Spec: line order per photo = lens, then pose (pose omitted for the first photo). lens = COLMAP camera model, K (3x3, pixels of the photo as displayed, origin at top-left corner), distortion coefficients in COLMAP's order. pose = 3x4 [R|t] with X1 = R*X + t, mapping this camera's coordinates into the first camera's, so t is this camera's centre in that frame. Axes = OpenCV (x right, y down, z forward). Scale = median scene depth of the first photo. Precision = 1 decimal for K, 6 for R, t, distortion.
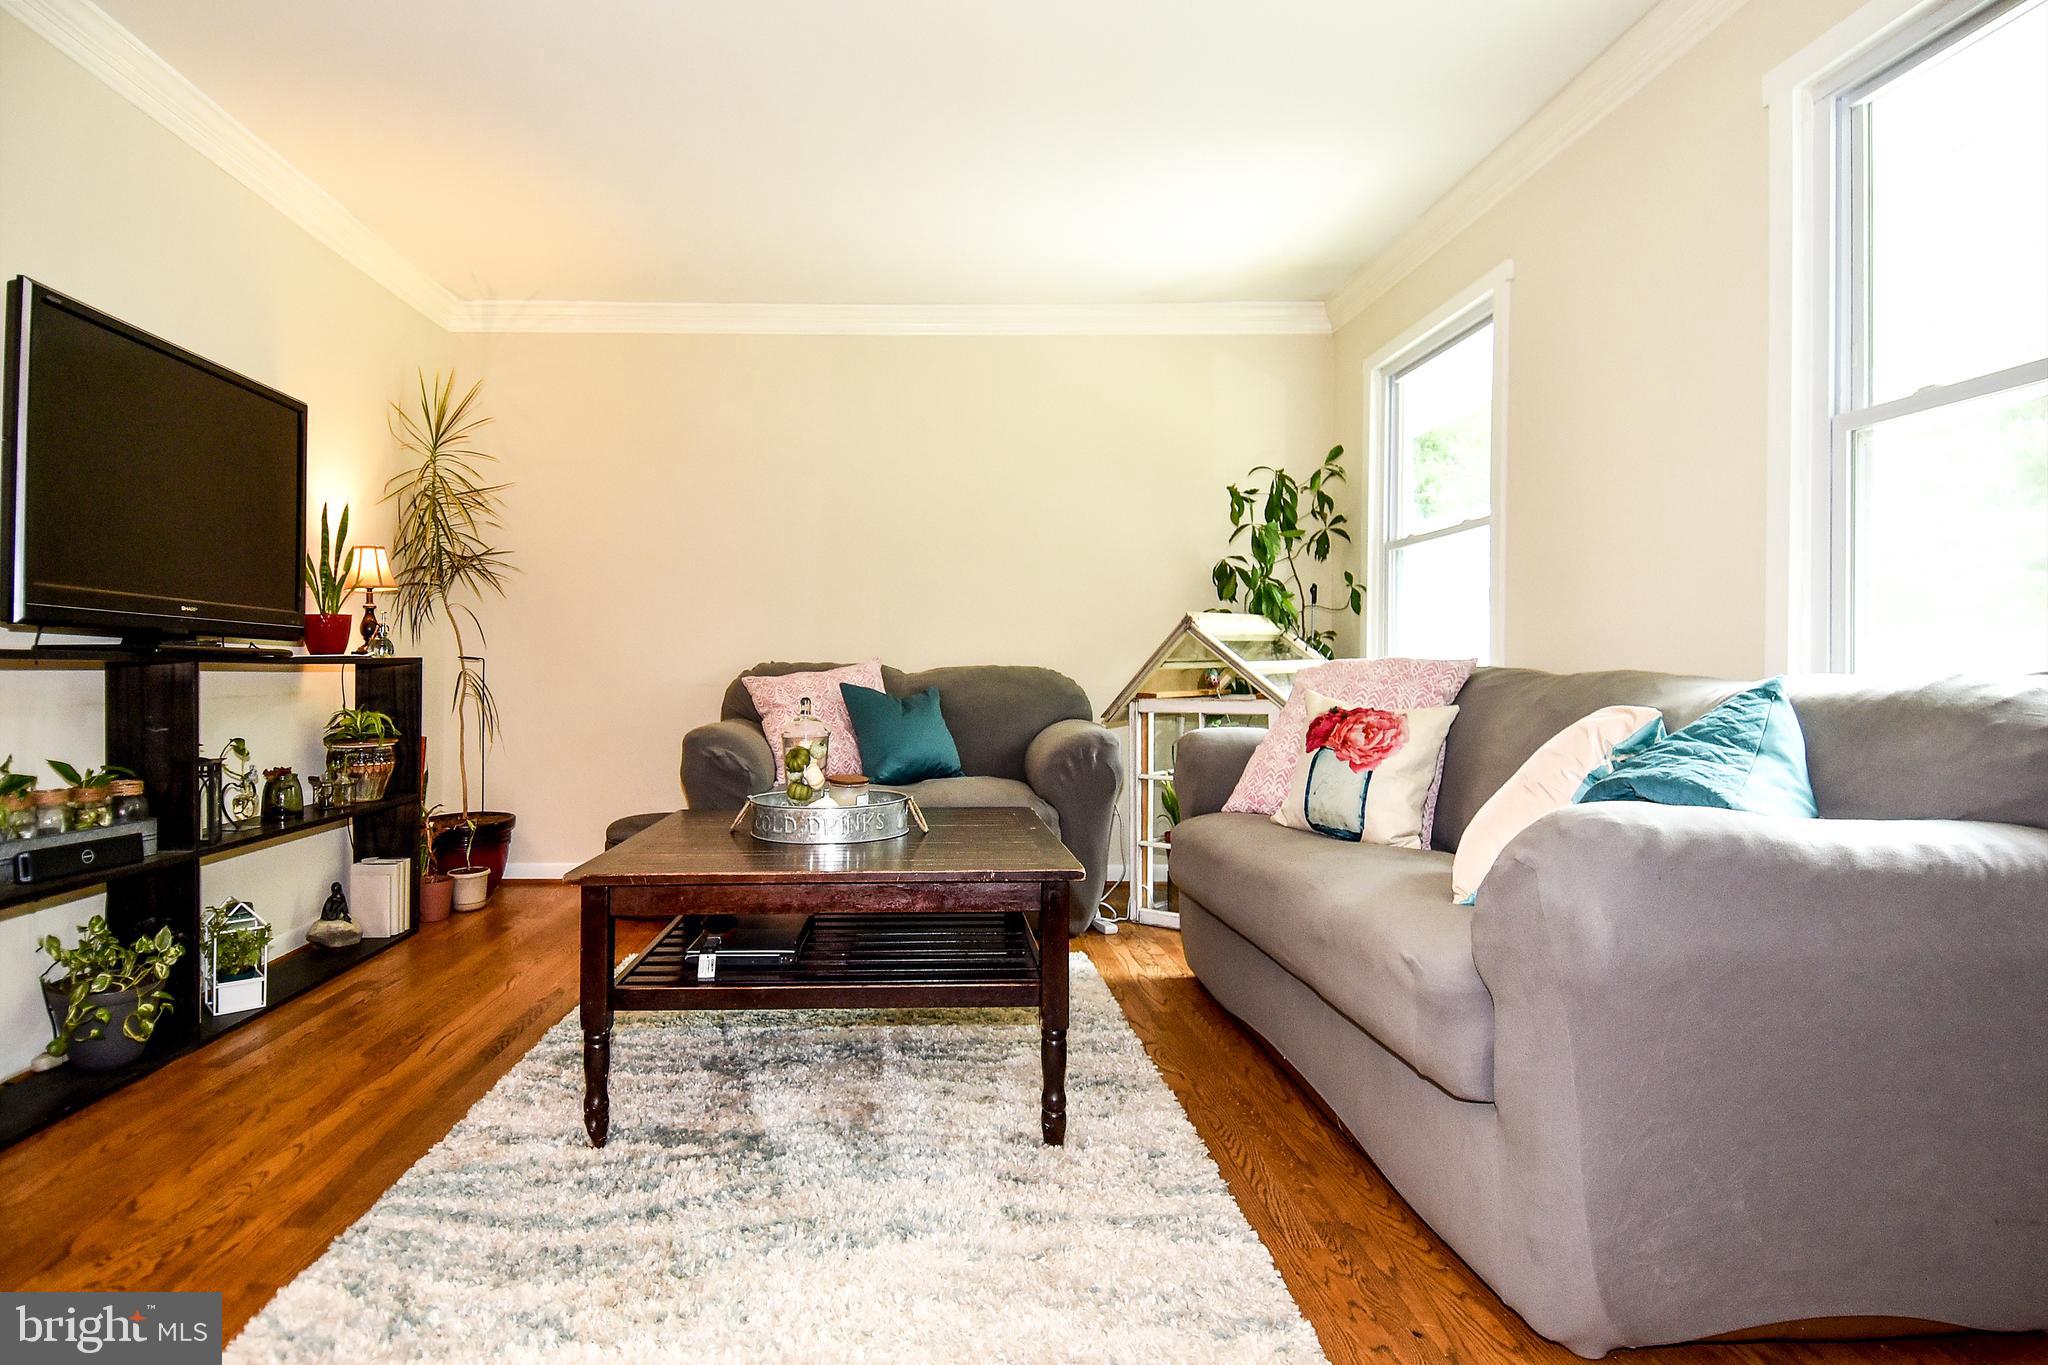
lens RADIAL K [[1129.1, 0, 994.1], [0, 1129.1, 661.2], [0, 0, 1]] dist [0.046343, -0.045950]
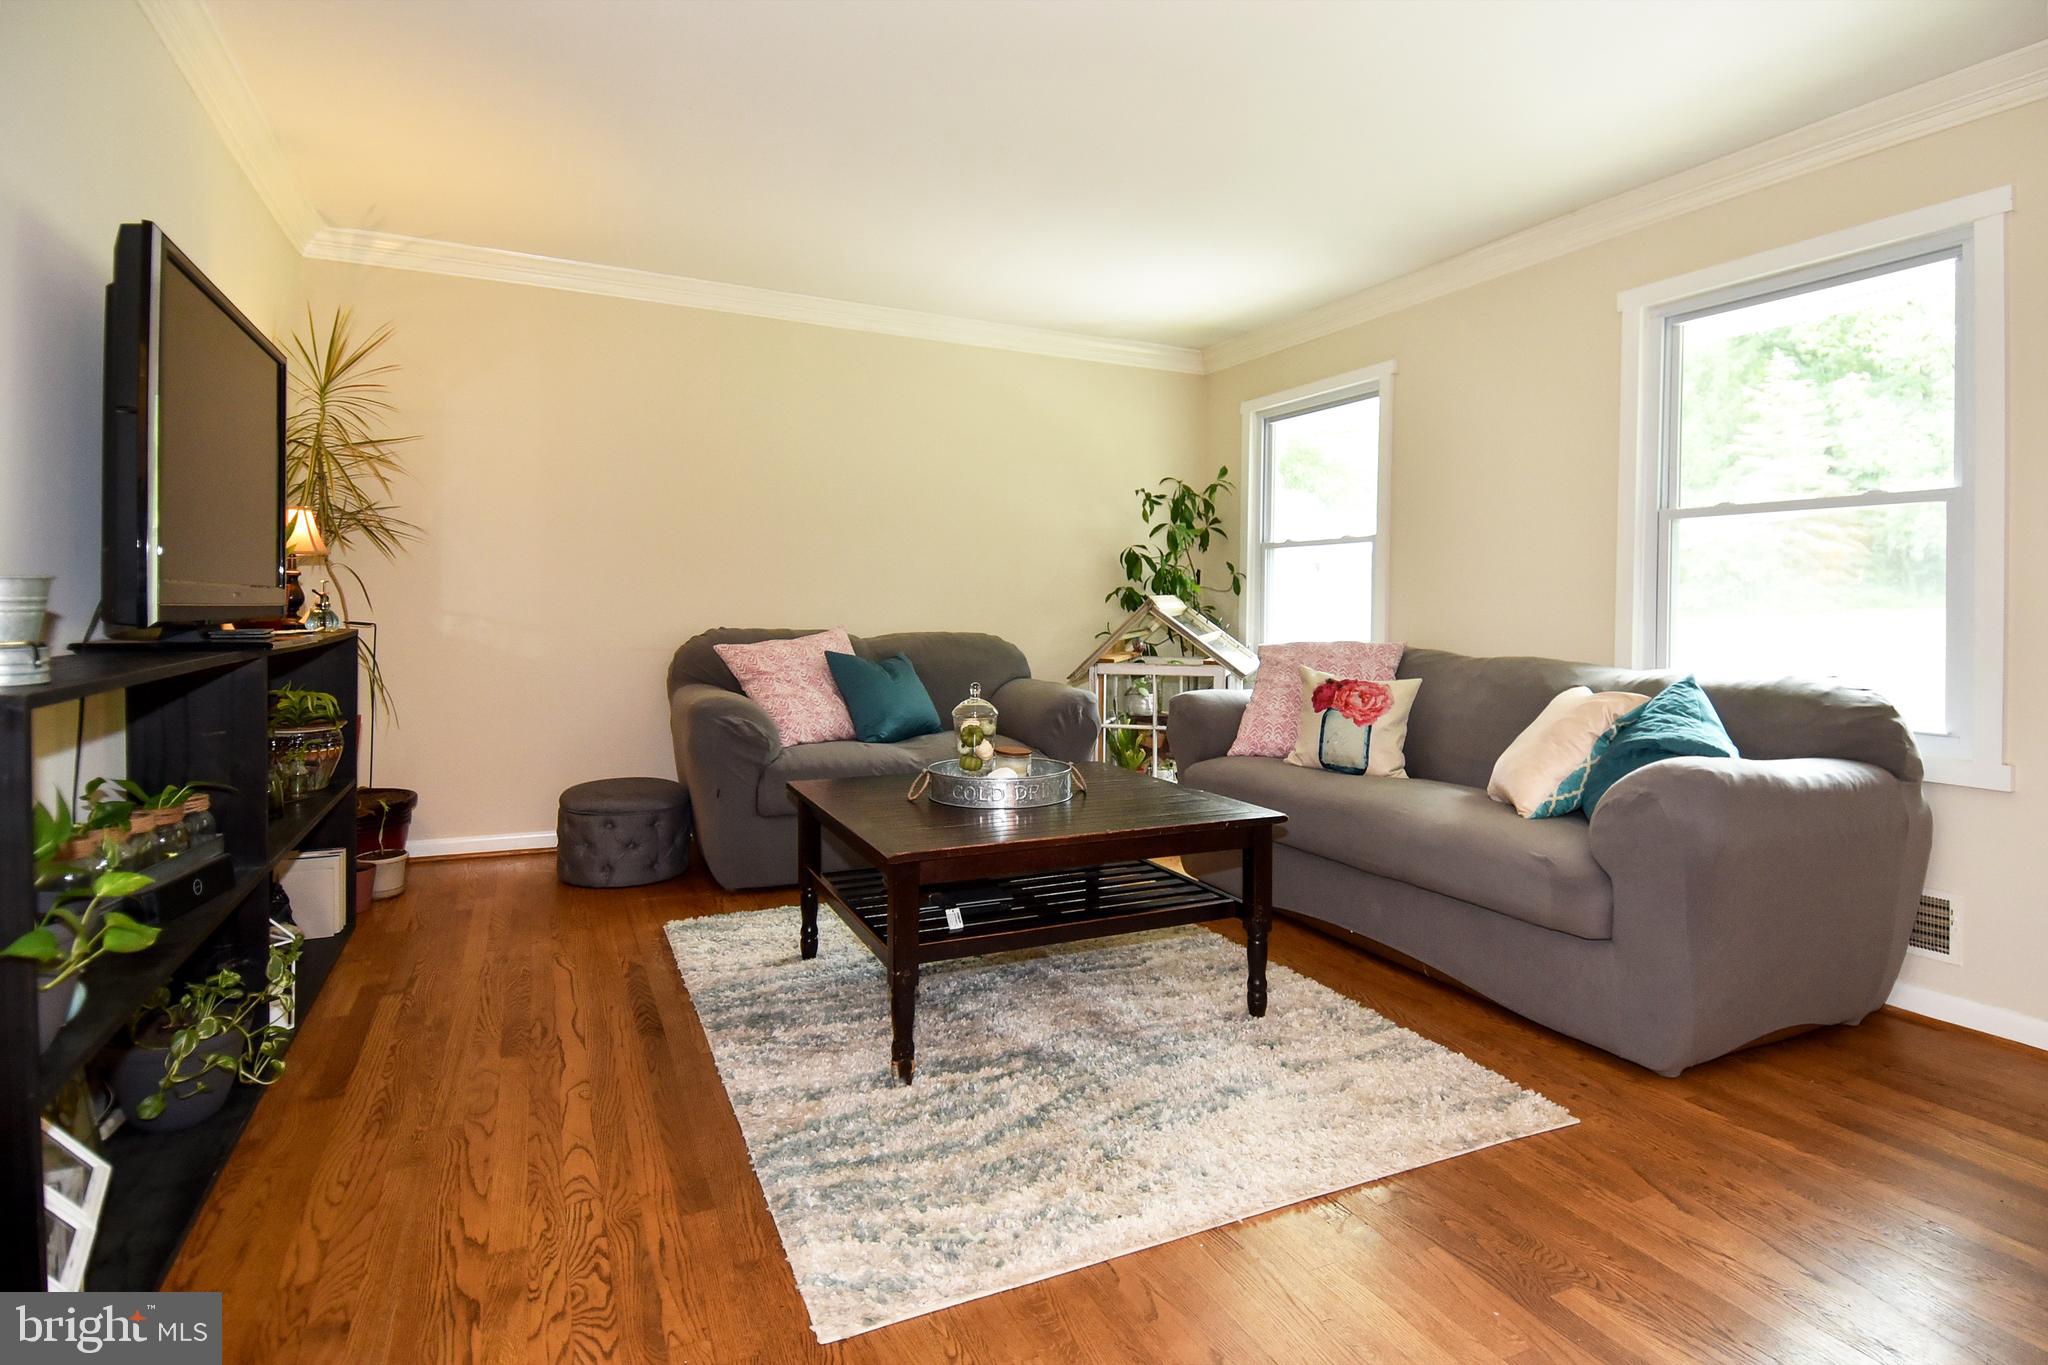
lens RADIAL K [[1036.6, 0, 1079.4], [0, 1036.6, 605.5], [0, 0, 1]] dist [0.025708, 0.000157]
pose [[0.902198, 0.004098, 0.431302, -0.531833], [-0.011894, 0.999811, 0.015380, -0.066027], [-0.431157, -0.019006, 0.902077, -0.020033]]
